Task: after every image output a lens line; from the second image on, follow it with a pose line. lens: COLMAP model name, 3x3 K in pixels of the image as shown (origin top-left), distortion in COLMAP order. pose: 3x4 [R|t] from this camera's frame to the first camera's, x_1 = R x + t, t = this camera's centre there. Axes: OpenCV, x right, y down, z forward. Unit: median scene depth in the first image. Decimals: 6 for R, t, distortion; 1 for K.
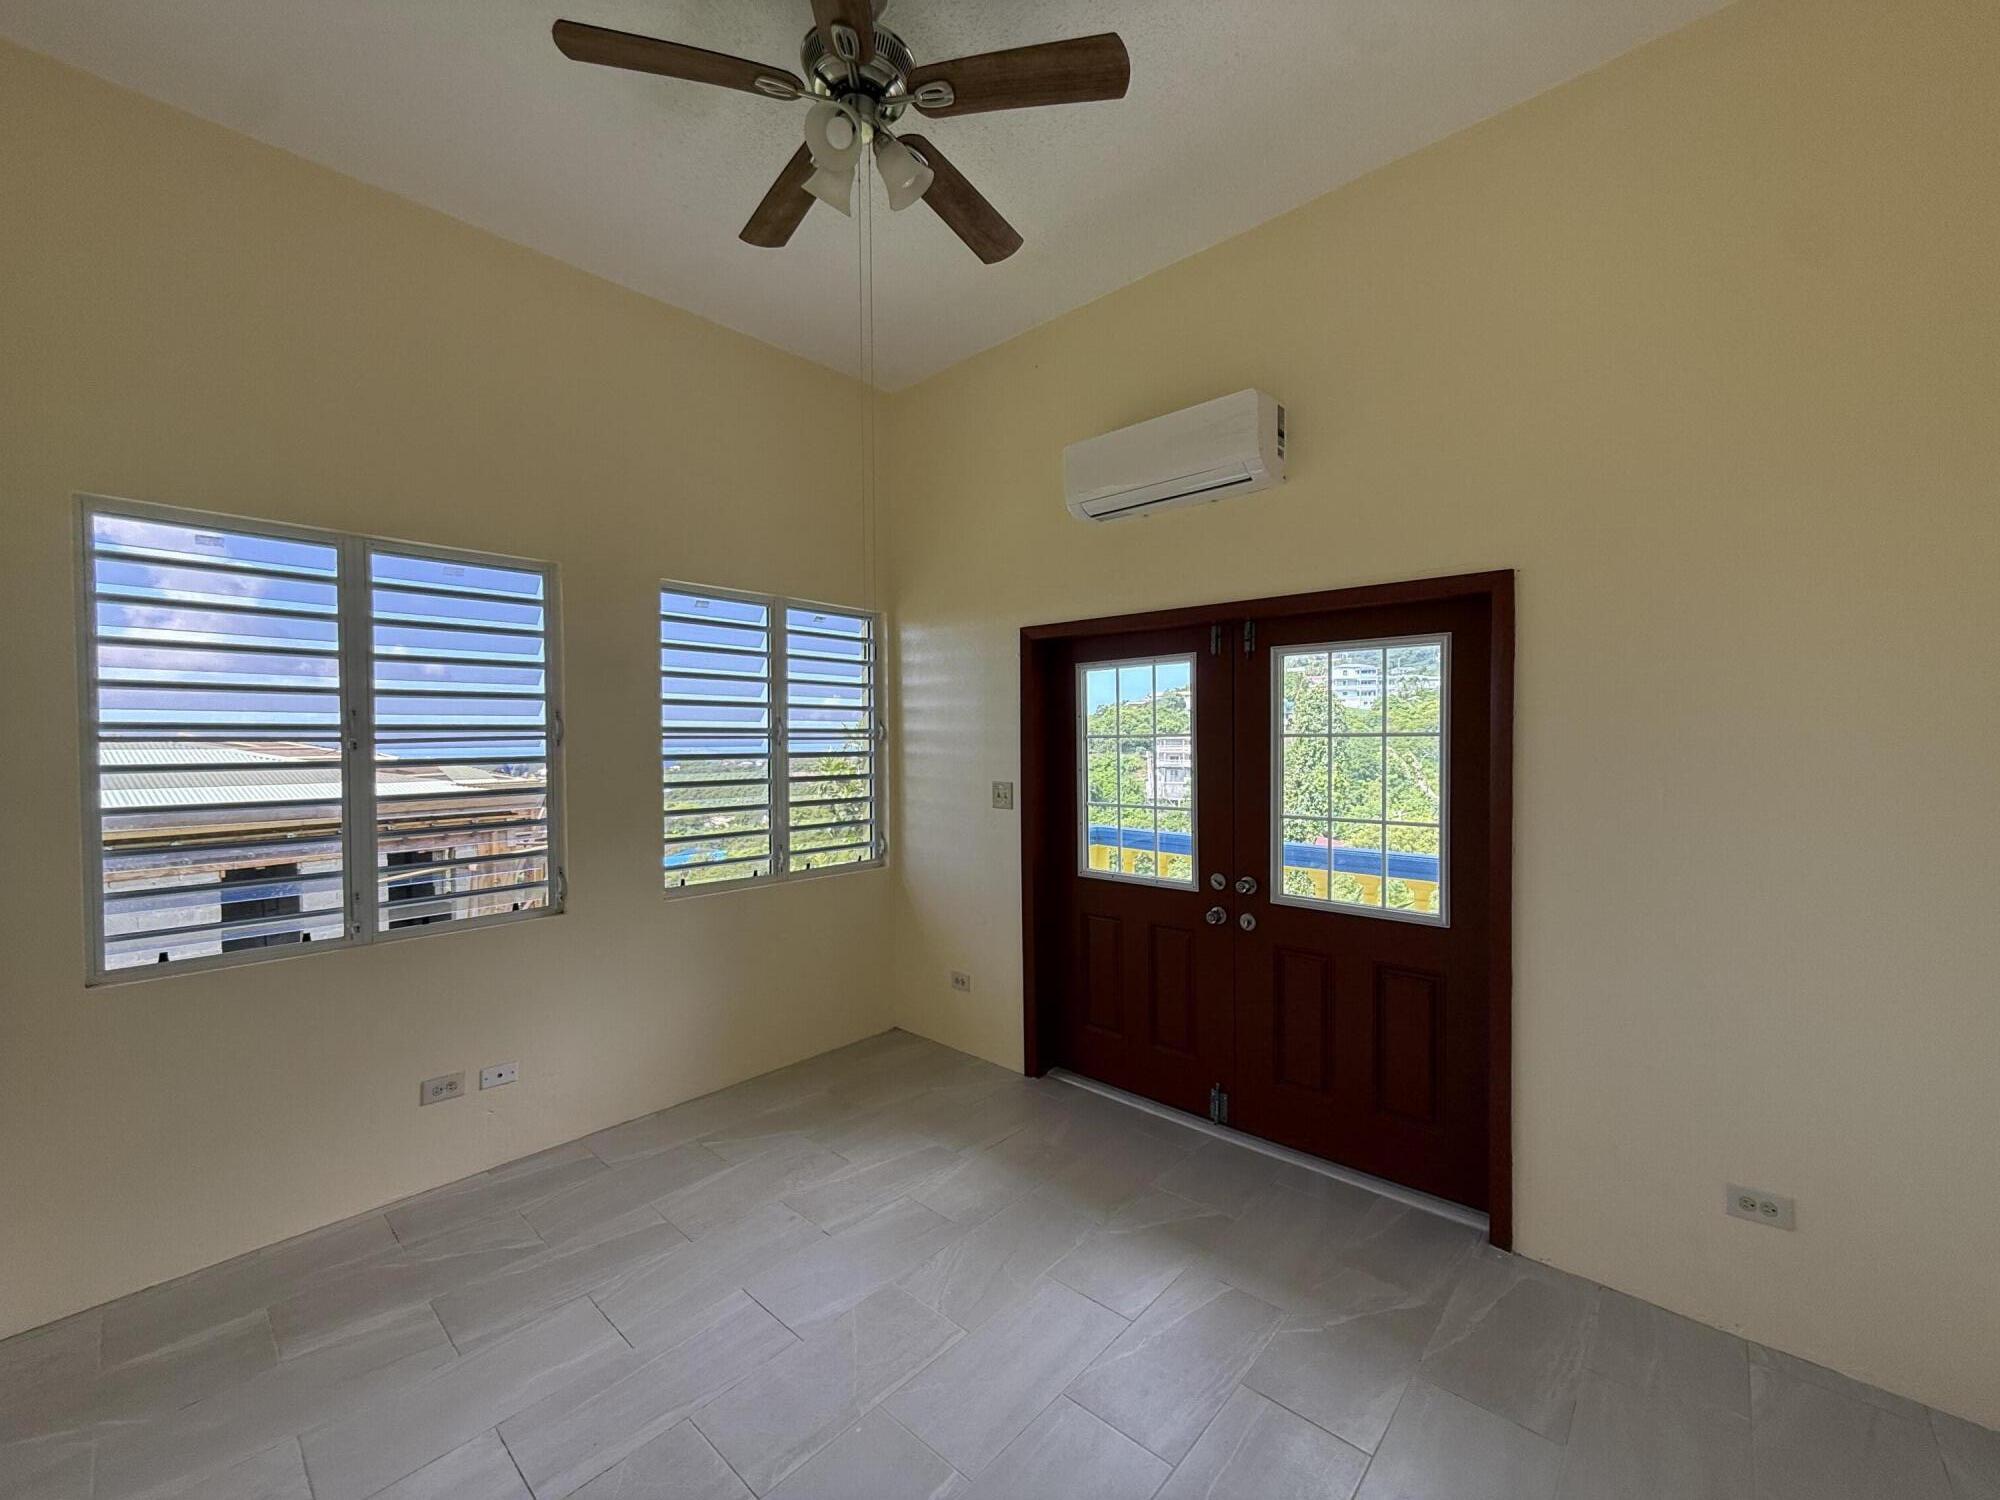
lens RADIAL K [[804.0, 0, 1009.9], [0, 804.0, 750.6], [0, 0, 1]] dist [0.003008, -0.000439]
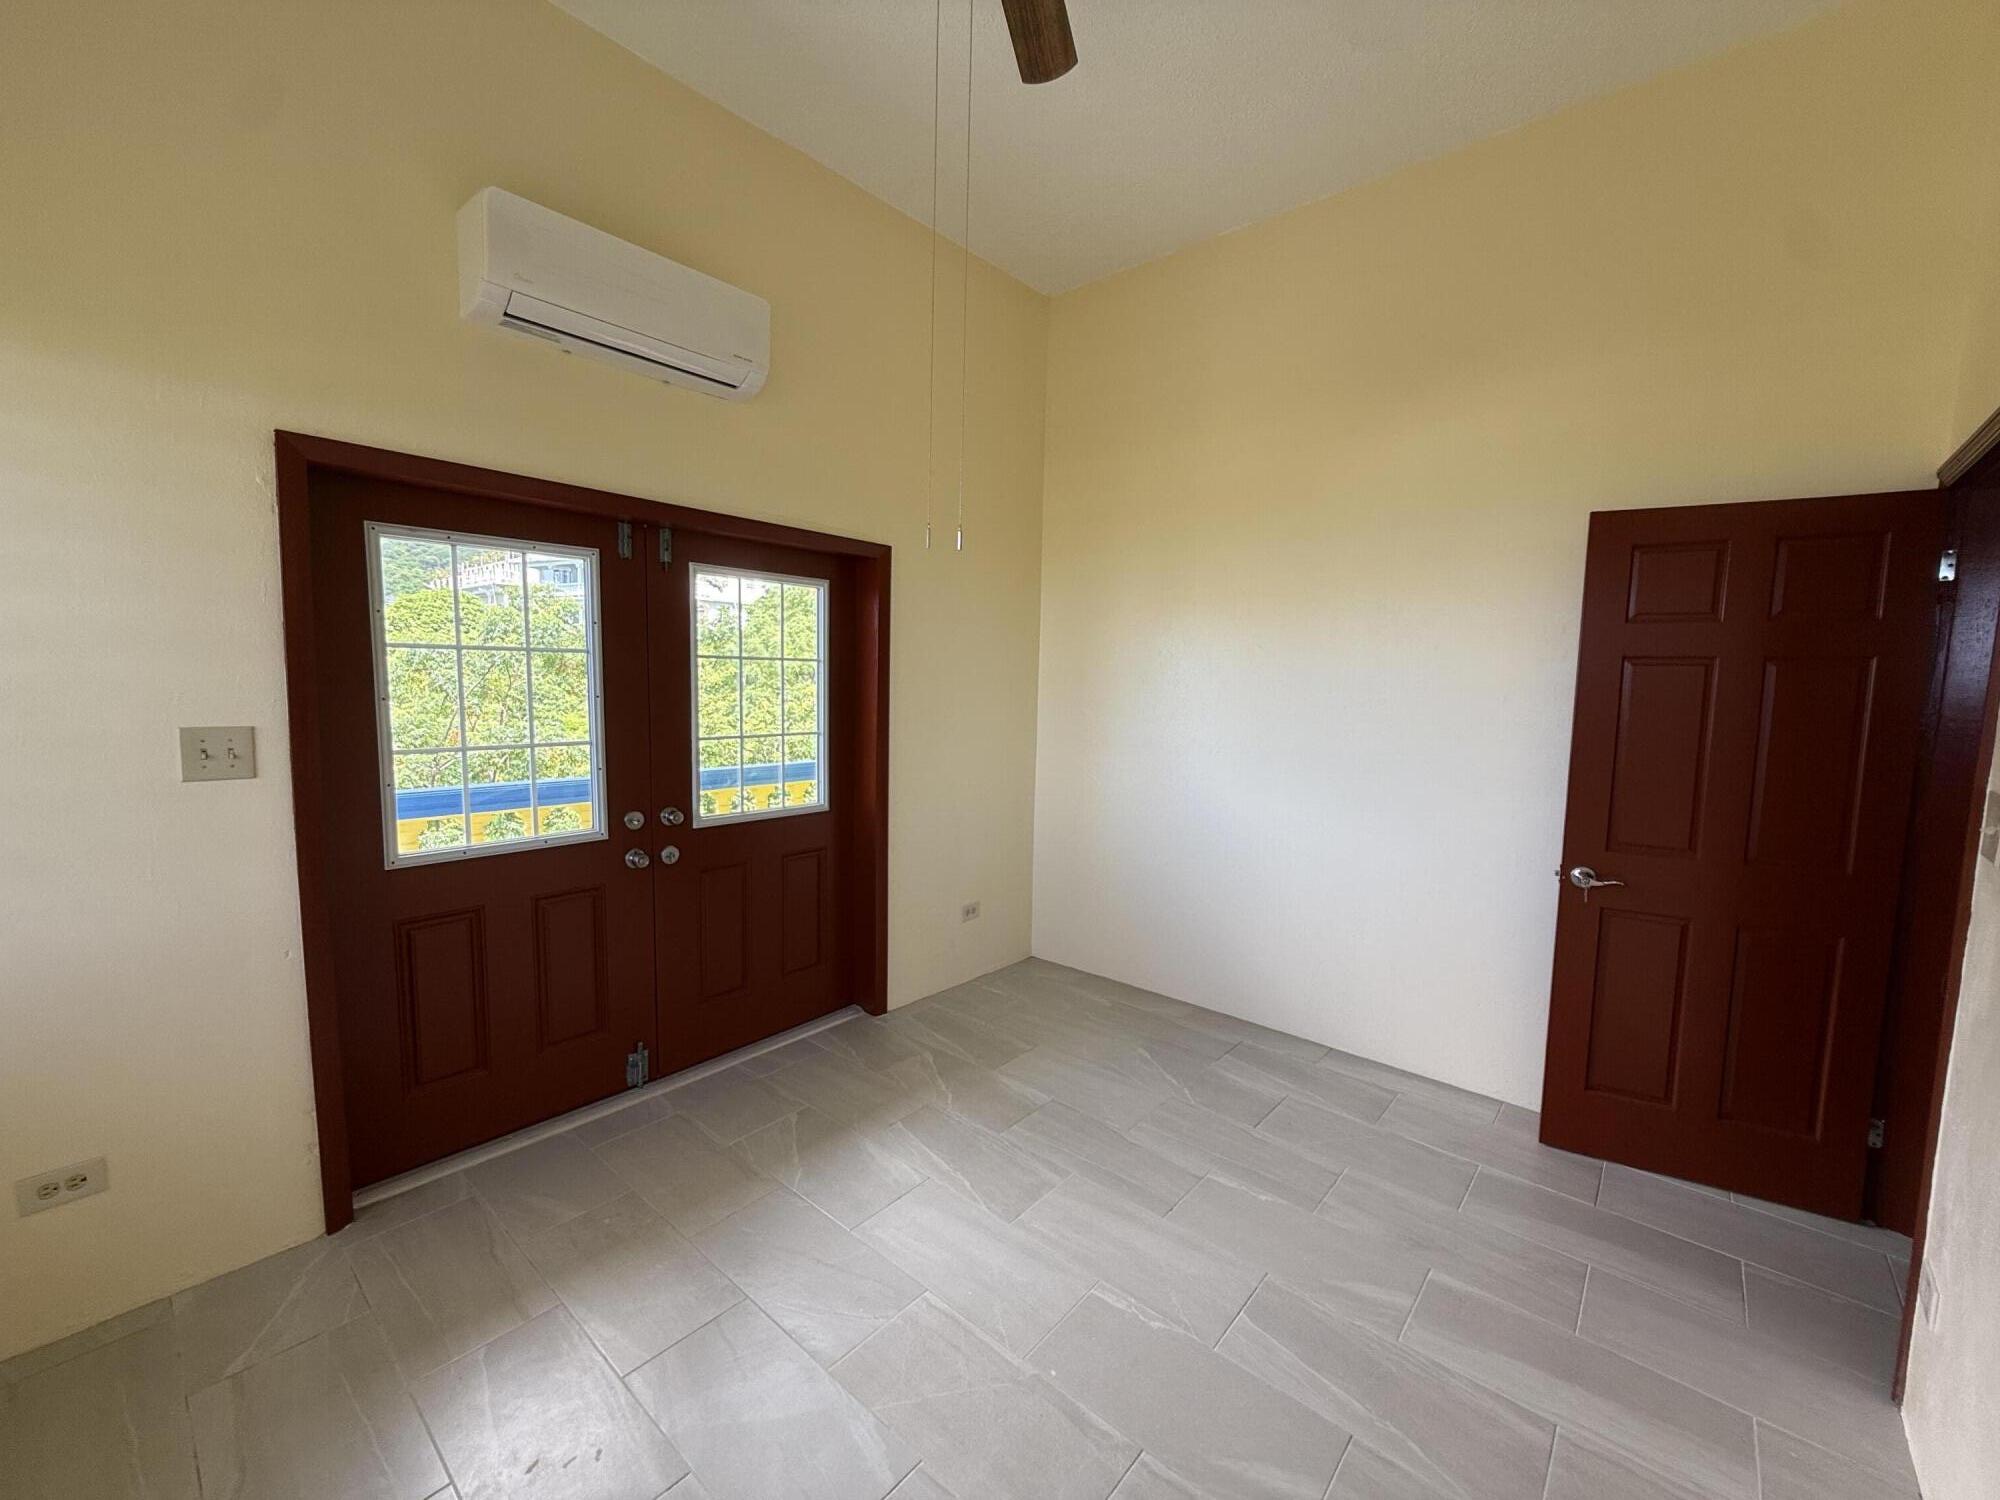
lens RADIAL K [[804.0, 0, 1005.7], [0, 804.0, 750.2], [0, 0, 1]] dist [0.003008, -0.000439]
pose [[-0.020305, -0.088221, 0.995894, -0.693906], [-0.009870, 0.996069, 0.088035, 0.005482], [-0.999745, -0.008042, -0.021096, 0.690727]]
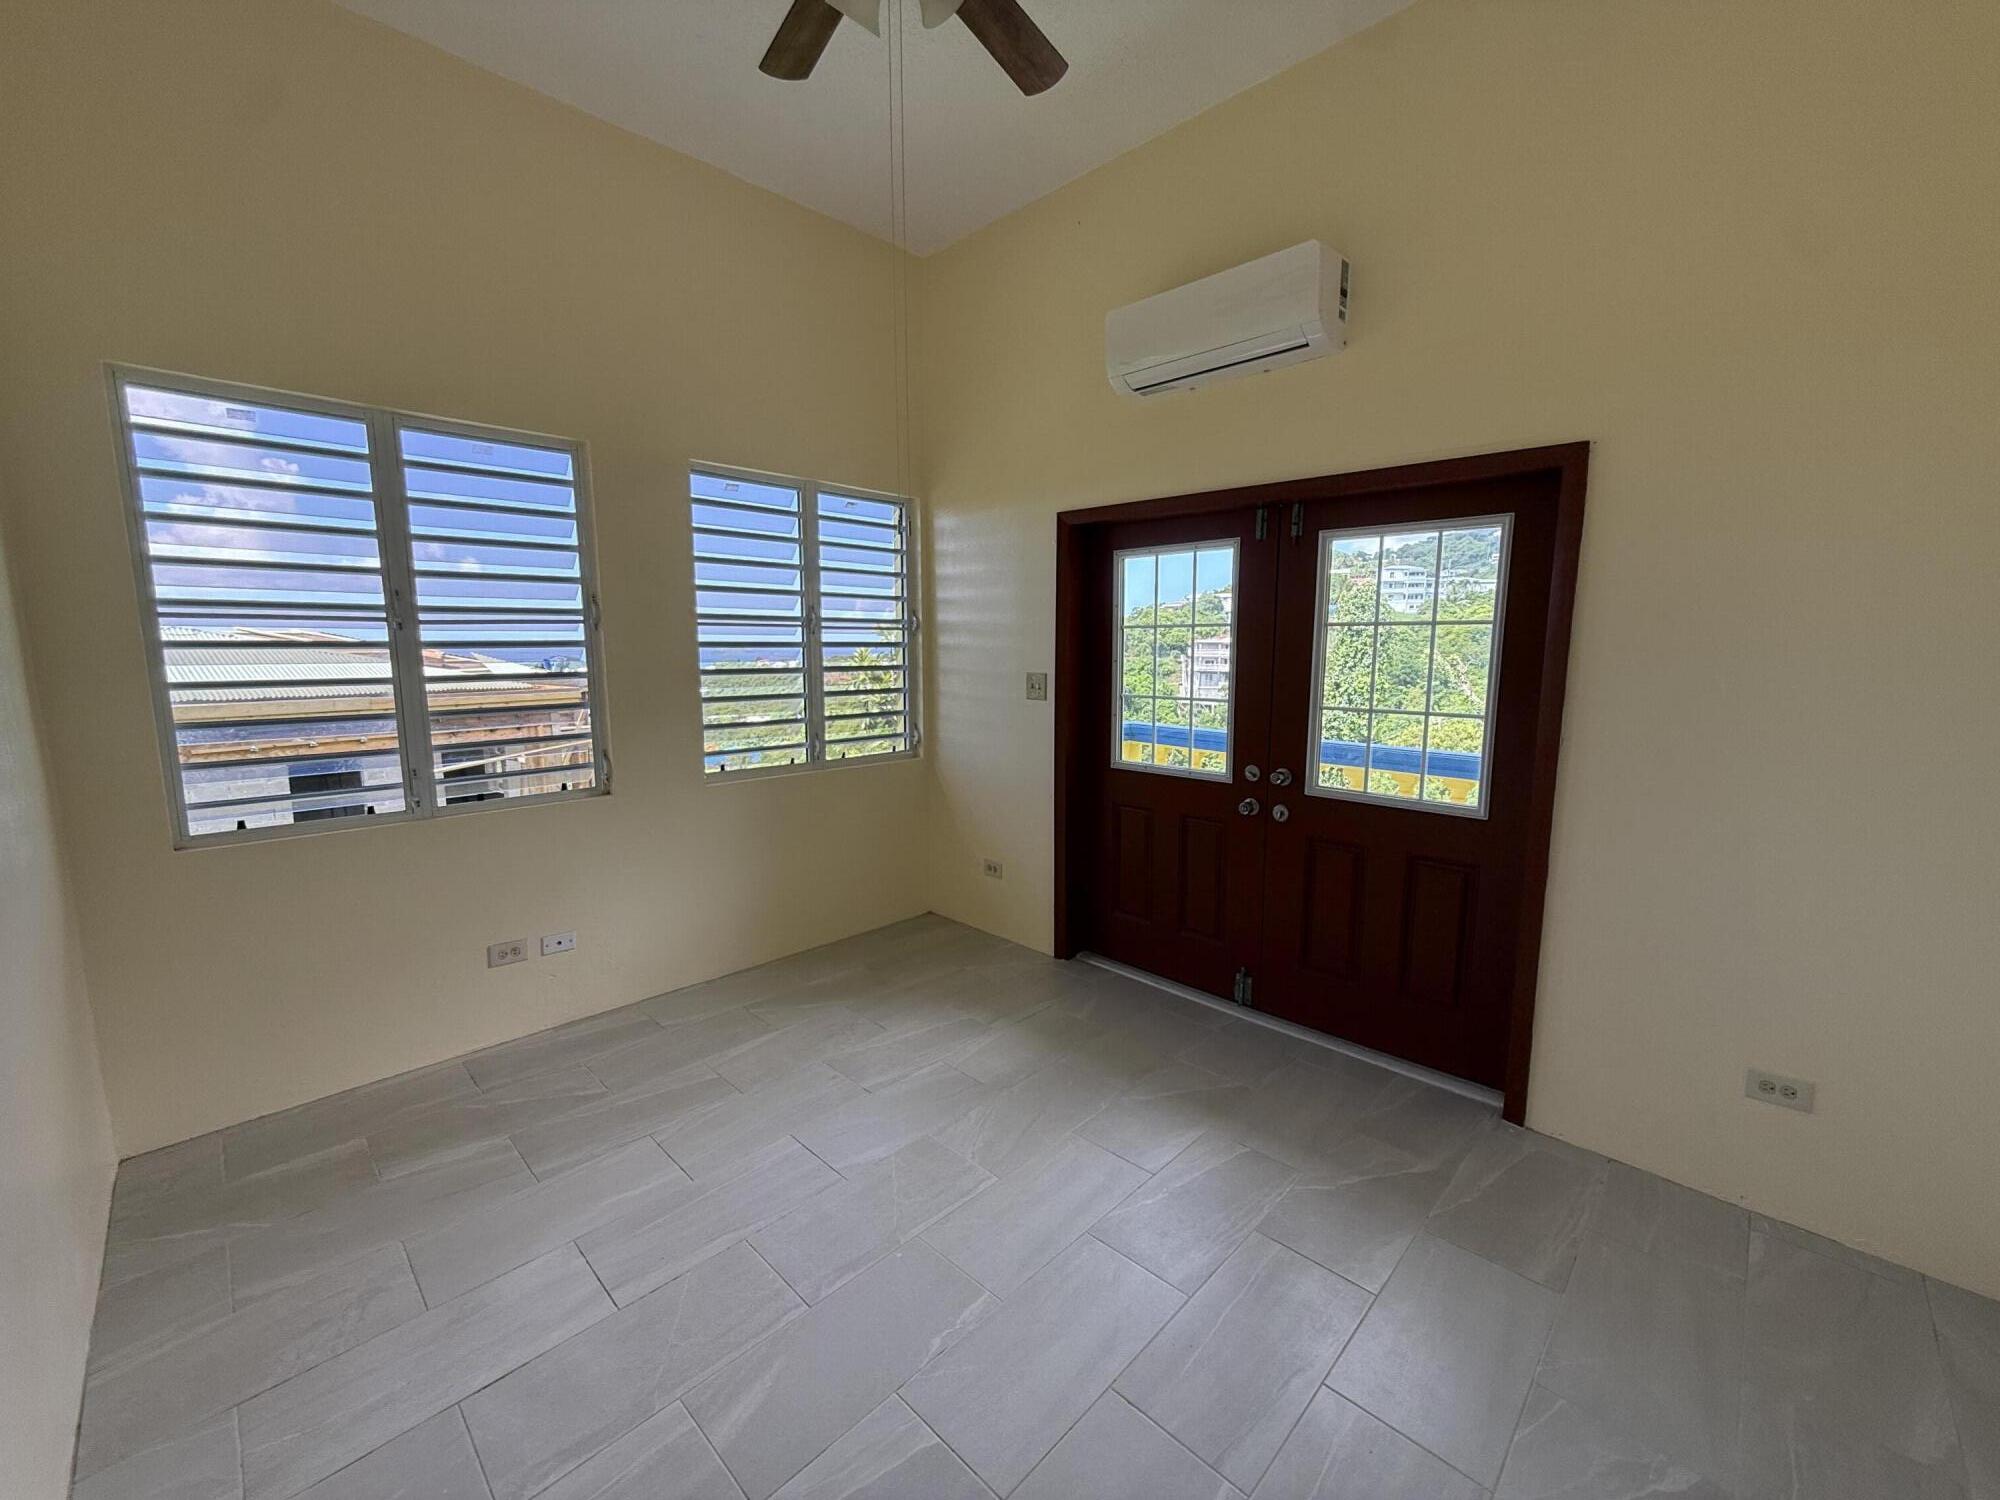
lens RADIAL K [[804.0, 0, 1009.4], [0, 804.0, 752.1], [0, 0, 1]] dist [0.003008, -0.000439]
pose [[0.999129, 0.013674, -0.039427, -0.002902], [-0.008786, 0.992542, 0.121589, 0.020753], [0.040795, -0.121137, 0.991797, 0.004202]]
